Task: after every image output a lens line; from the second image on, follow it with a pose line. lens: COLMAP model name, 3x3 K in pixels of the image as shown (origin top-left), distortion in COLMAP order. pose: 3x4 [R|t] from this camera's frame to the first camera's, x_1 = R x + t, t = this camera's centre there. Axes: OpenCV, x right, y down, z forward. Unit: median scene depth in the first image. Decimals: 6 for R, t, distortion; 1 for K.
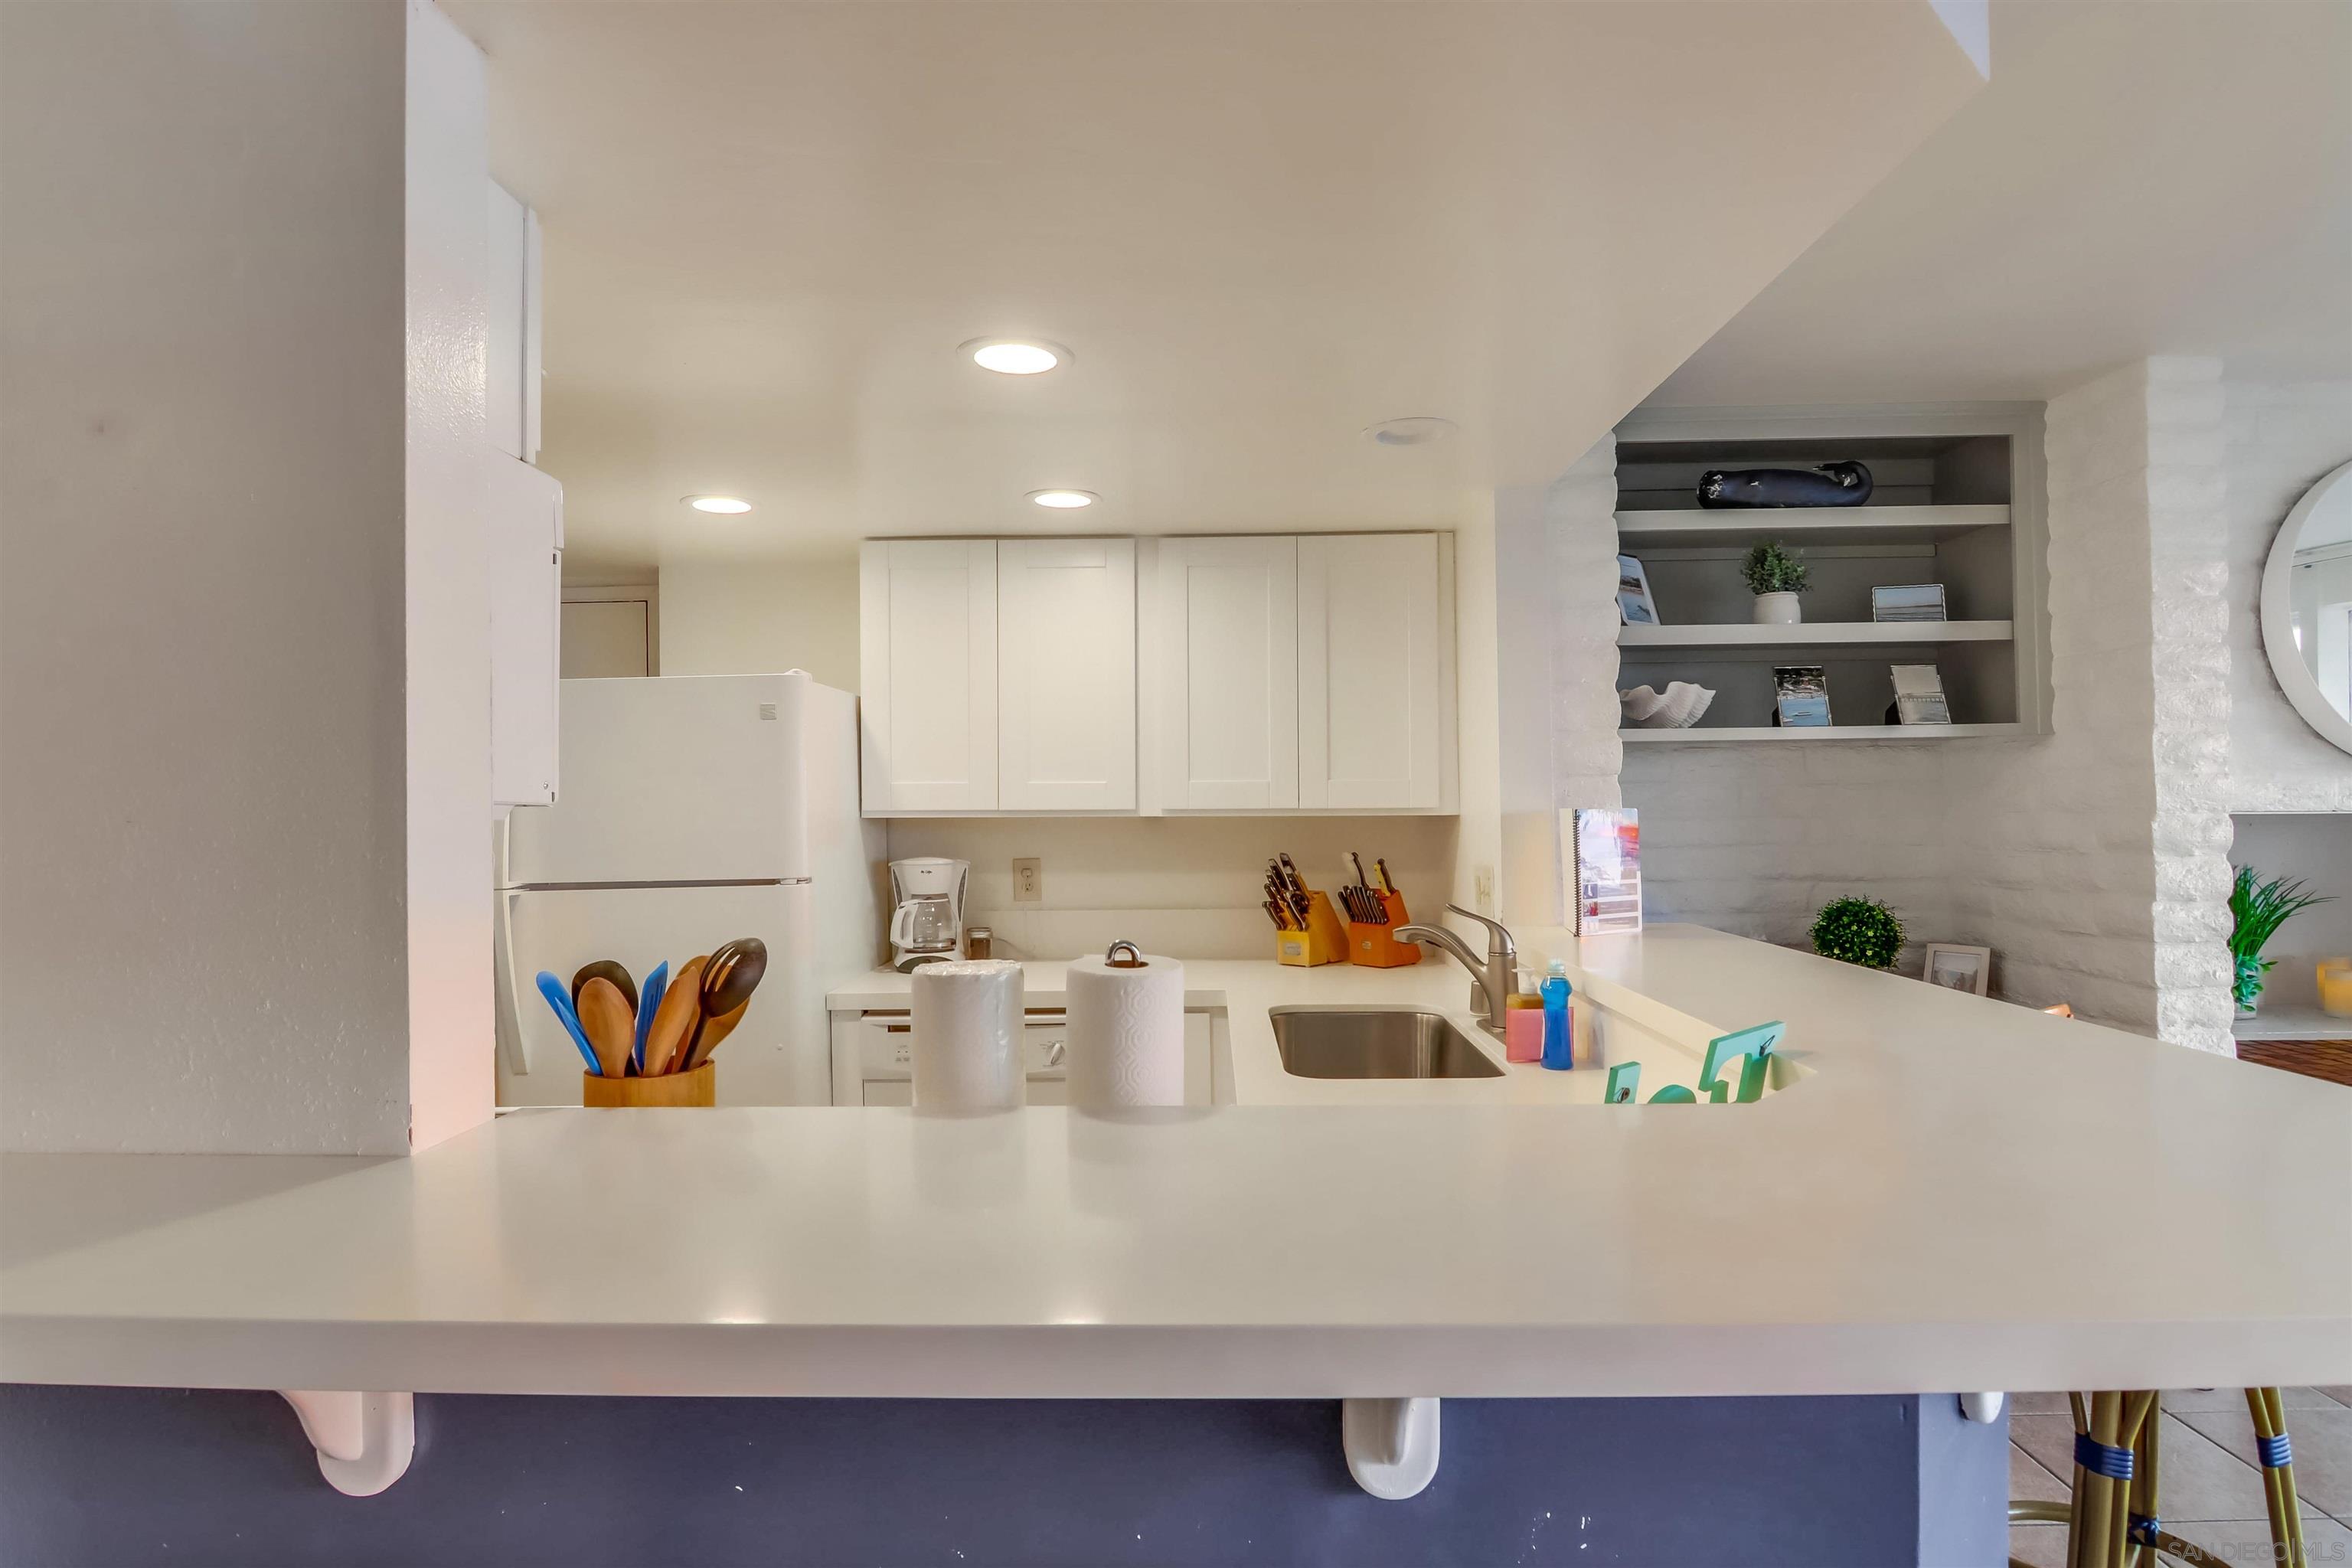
lens RADIAL K [[1222.4, 0, 1178.2], [0, 1222.4, 786.1], [0, 0, 1]] dist [-0.002621, -0.000242]
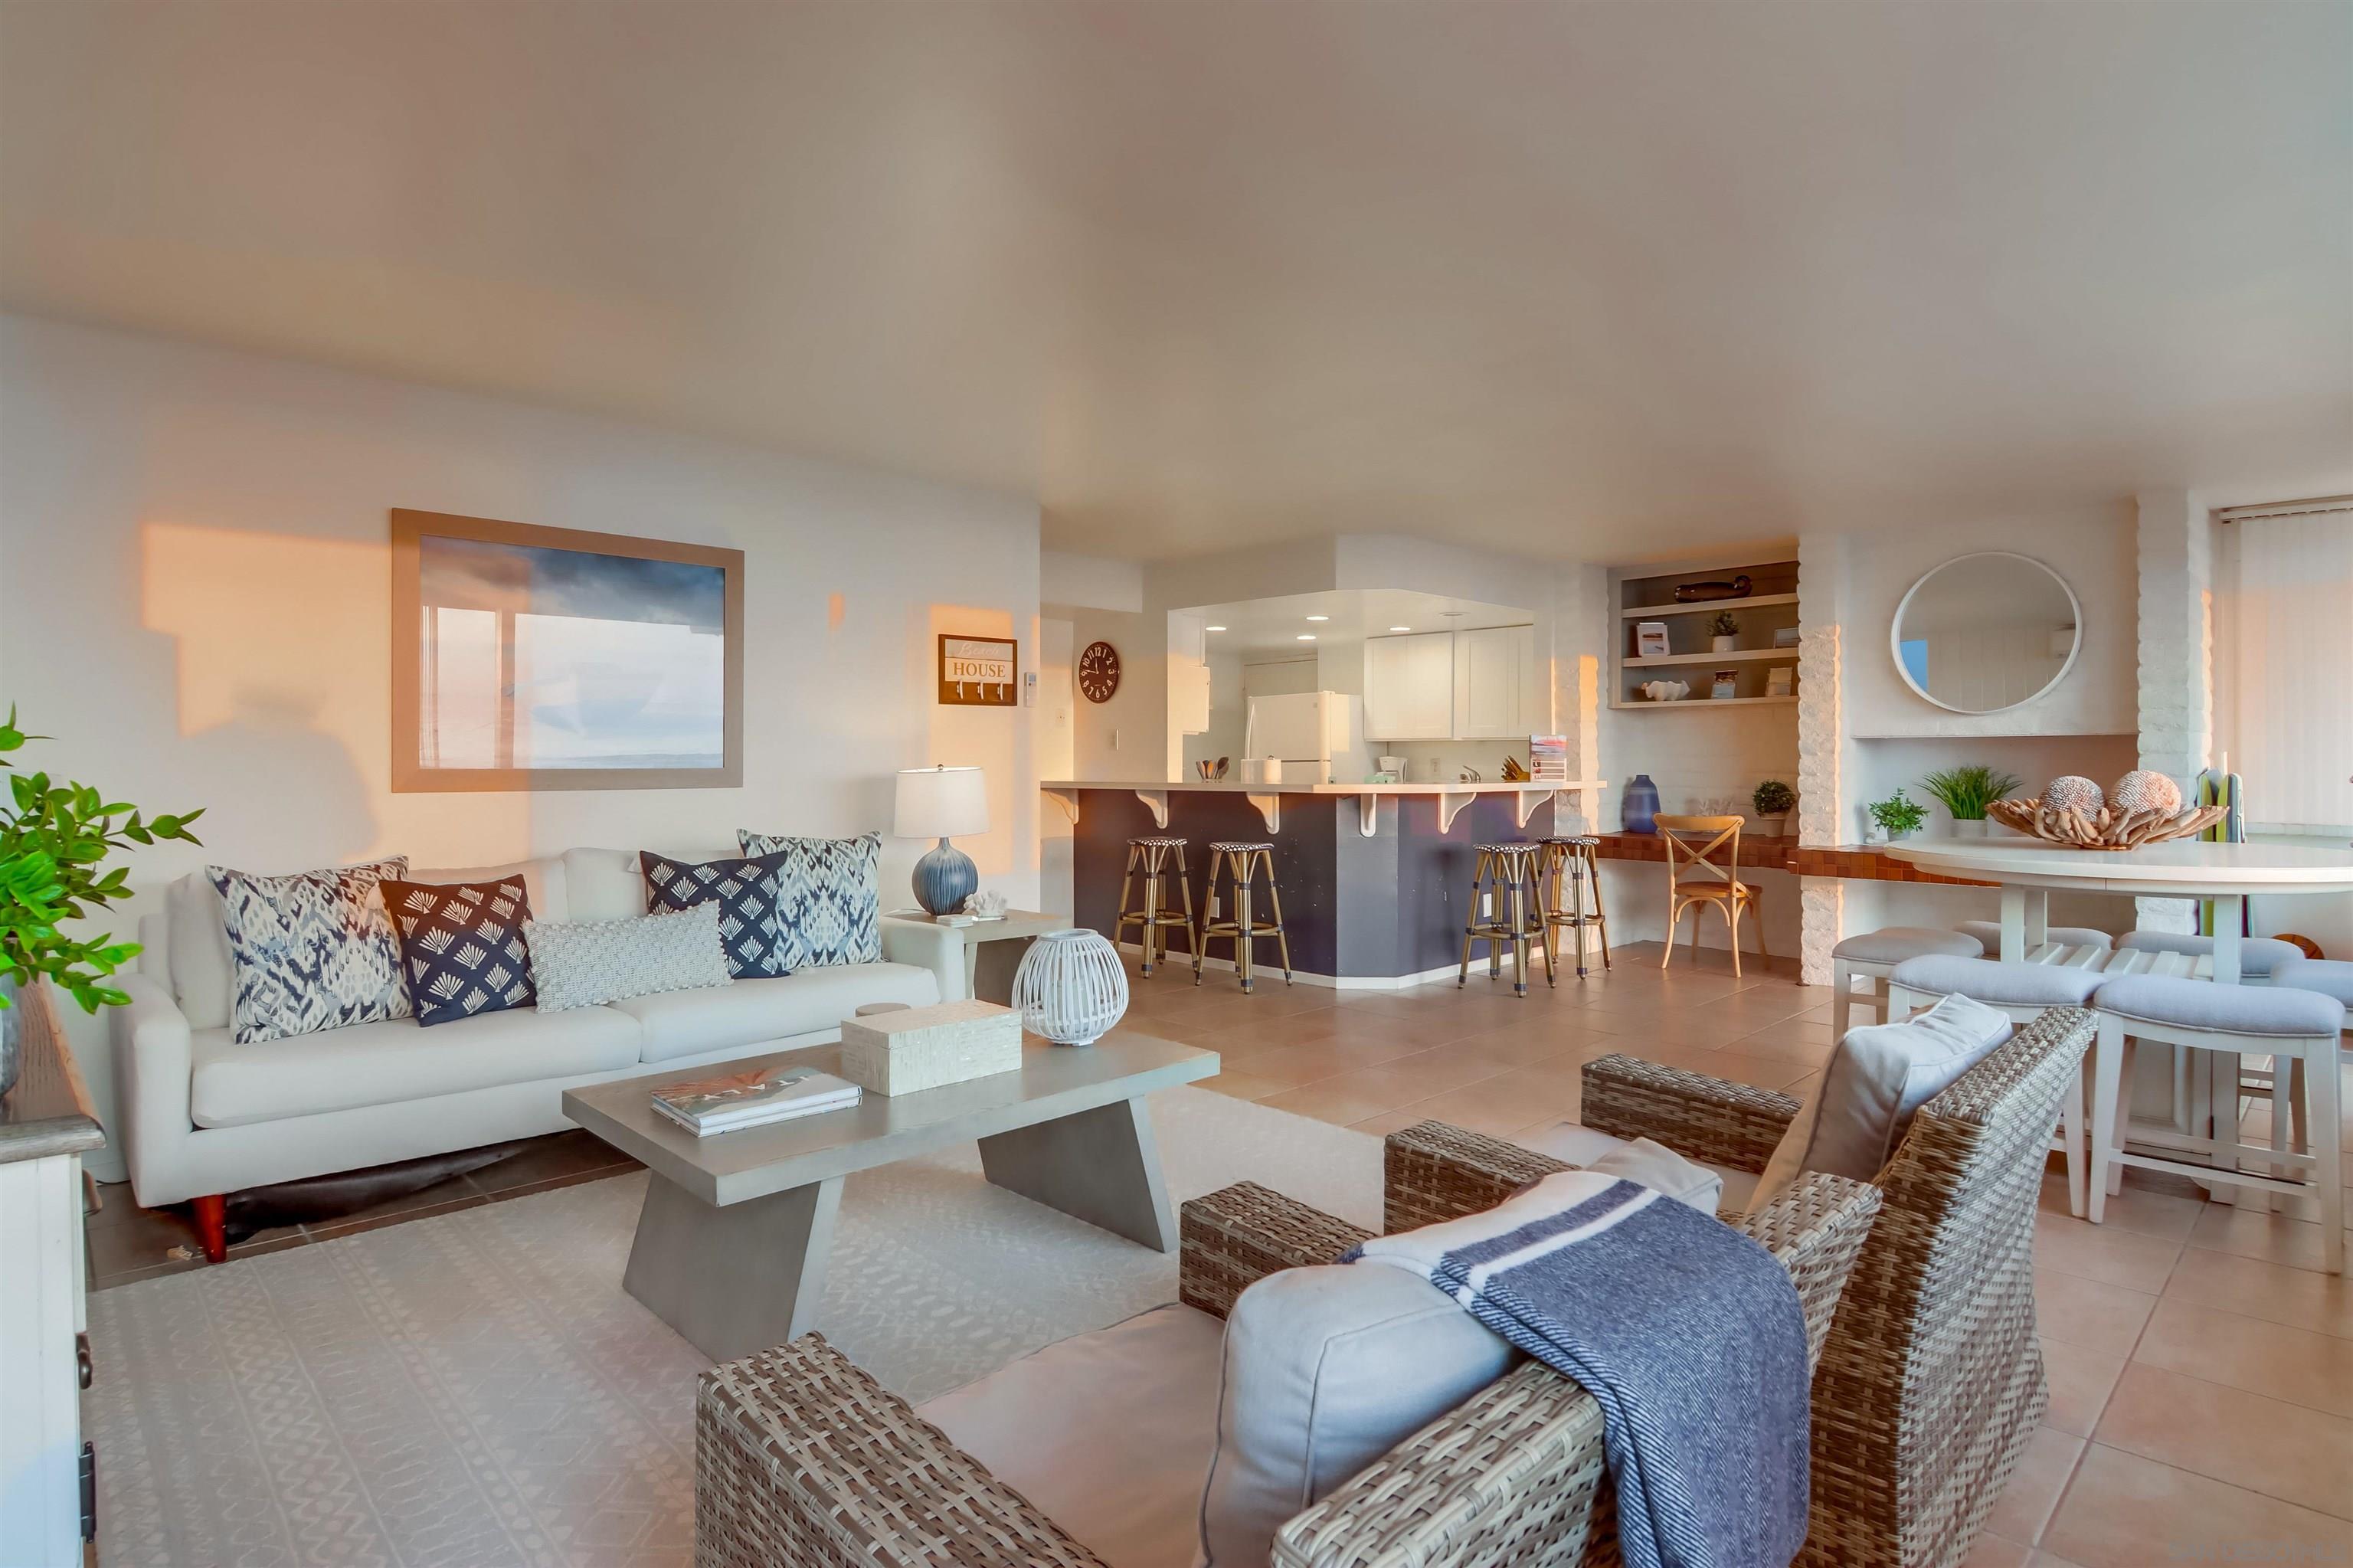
lens RADIAL K [[1218.6, 0, 1185.8], [0, 1218.6, 772.0], [0, 0, 1]] dist [0.002424, -0.014720]
pose [[0.712590, 0.015788, -0.701403, 1.370492], [0.003434, 0.999656, 0.025990, 0.022006], [0.701573, -0.020928, 0.712291, -1.236553]]
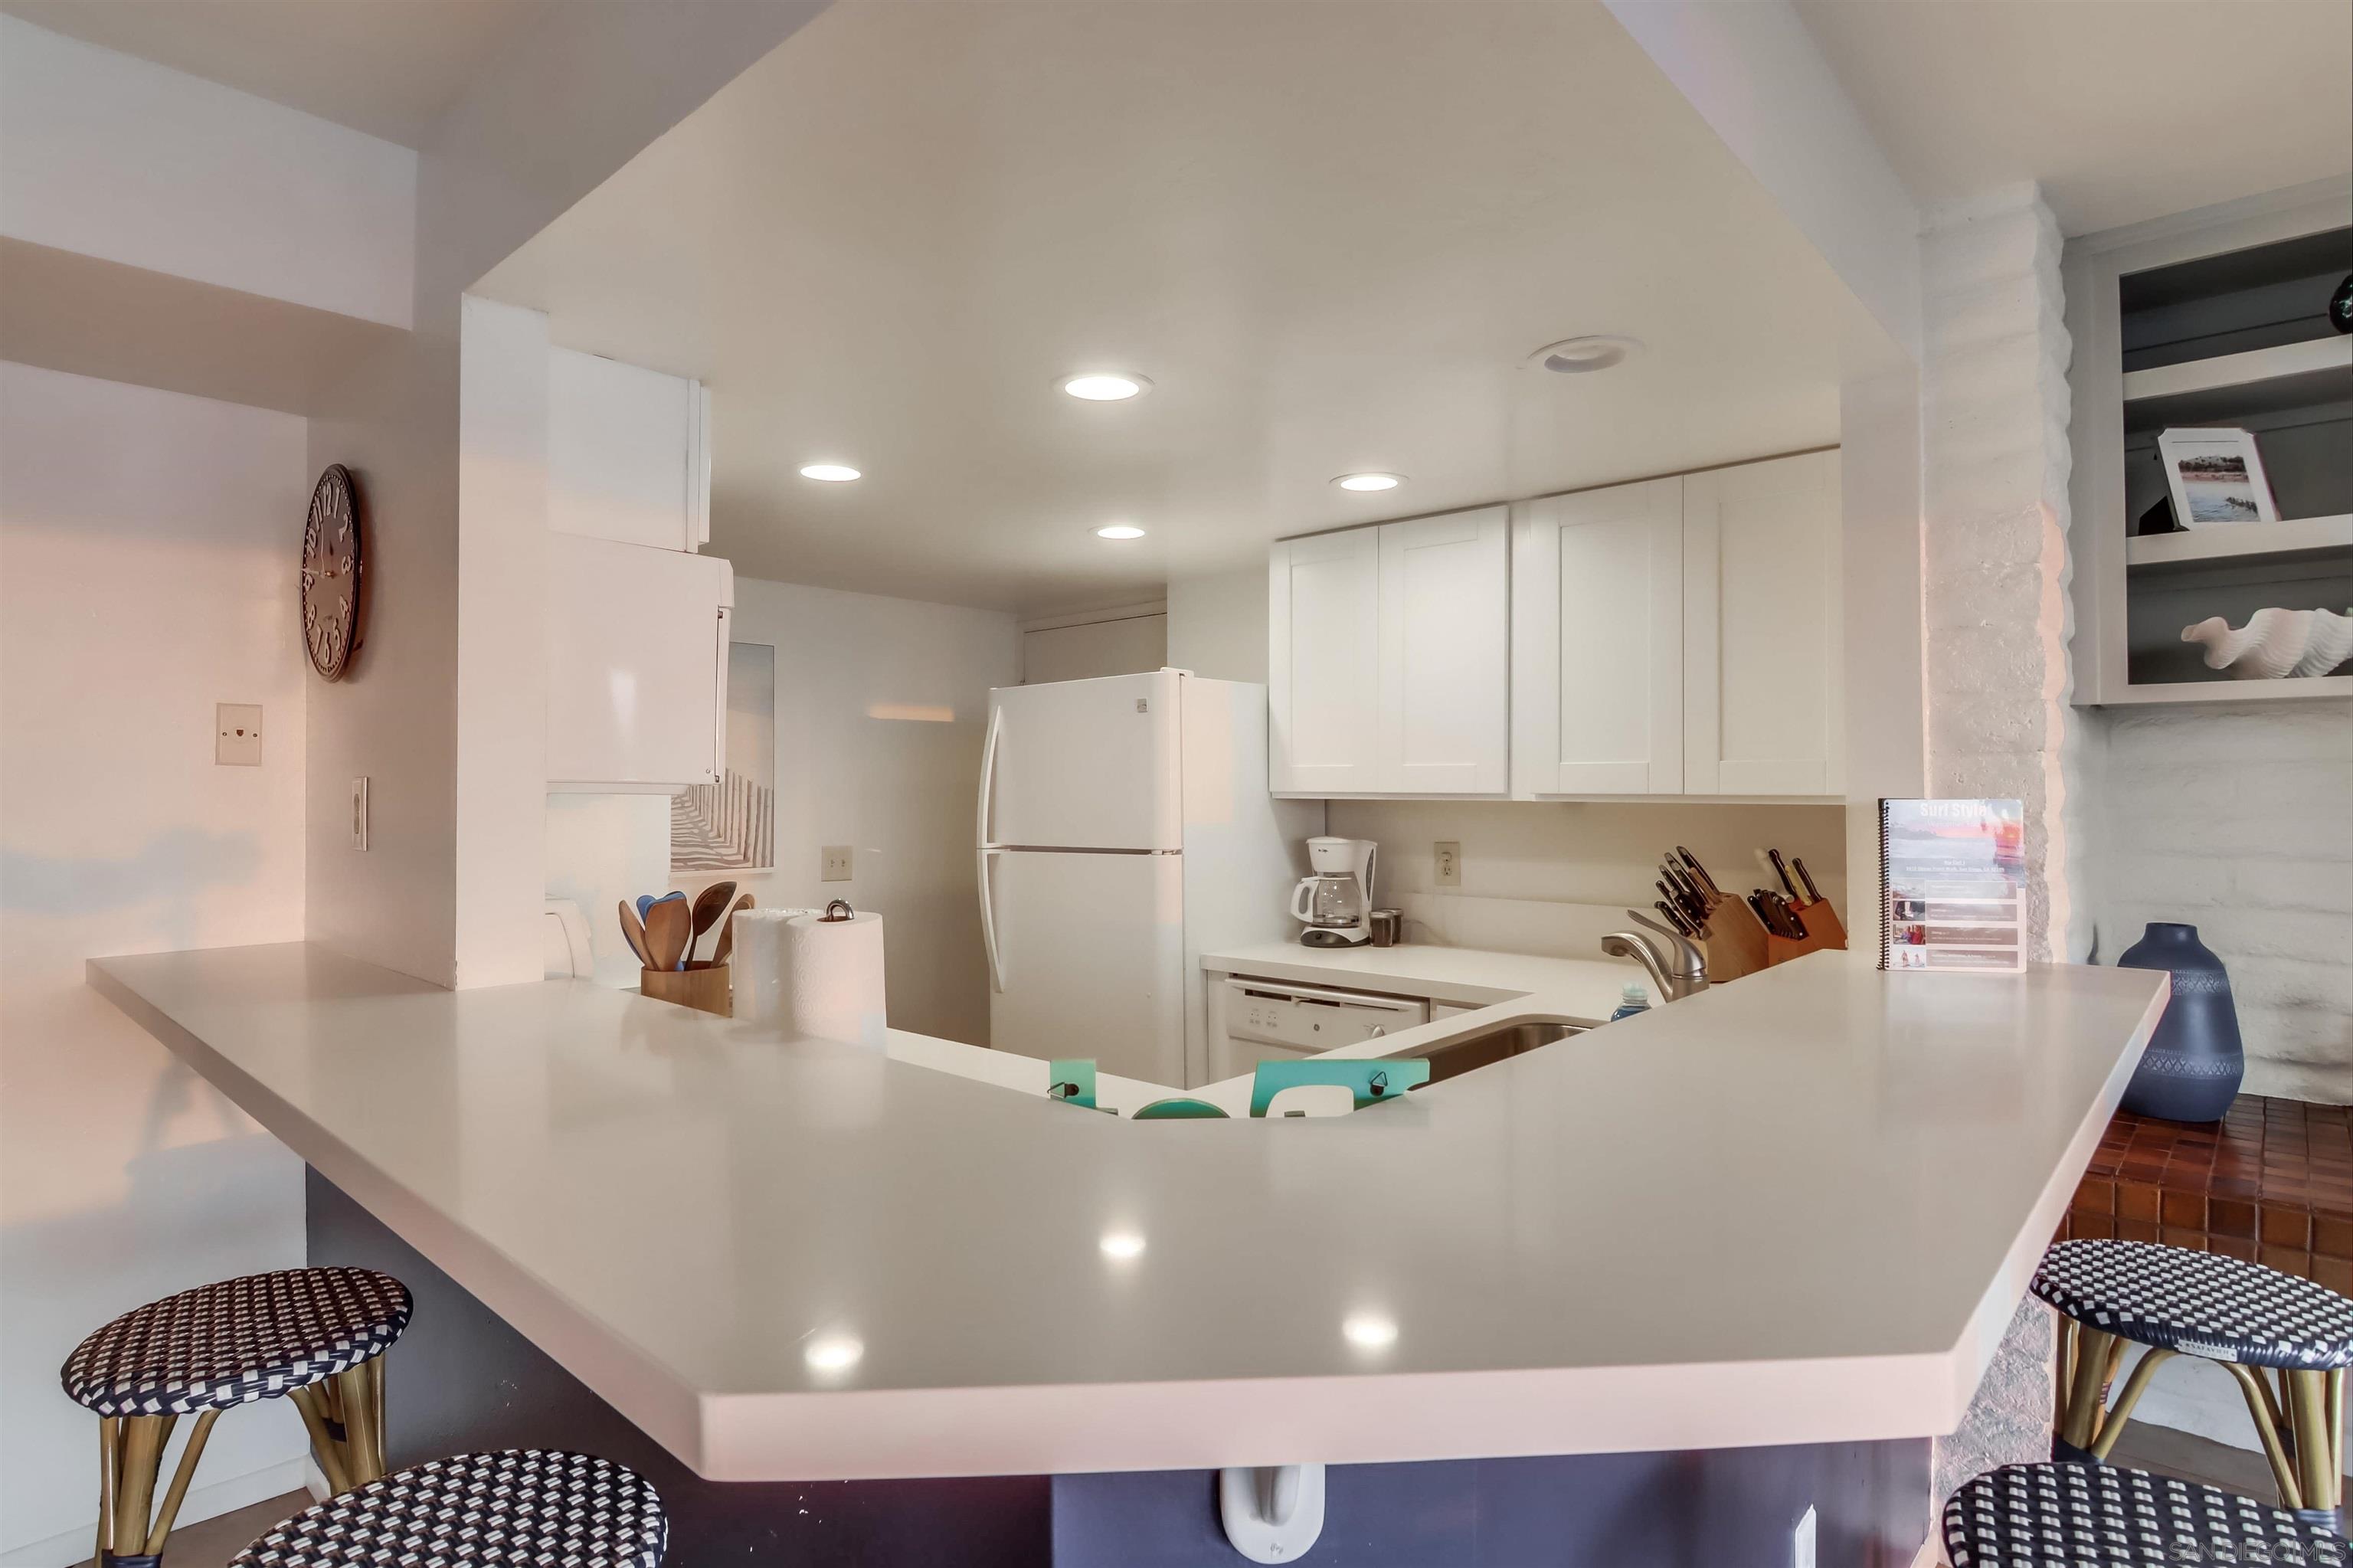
lens RADIAL K [[1218.6, 0, 1185.8], [0, 1218.6, 772.0], [0, 0, 1]] dist [0.002424, -0.014720]
pose [[0.762907, 0.000122, -0.646509, 0.378500], [0.001455, 0.999997, 0.001906, 0.000515], [0.646507, -0.002394, 0.762904, 0.123206]]
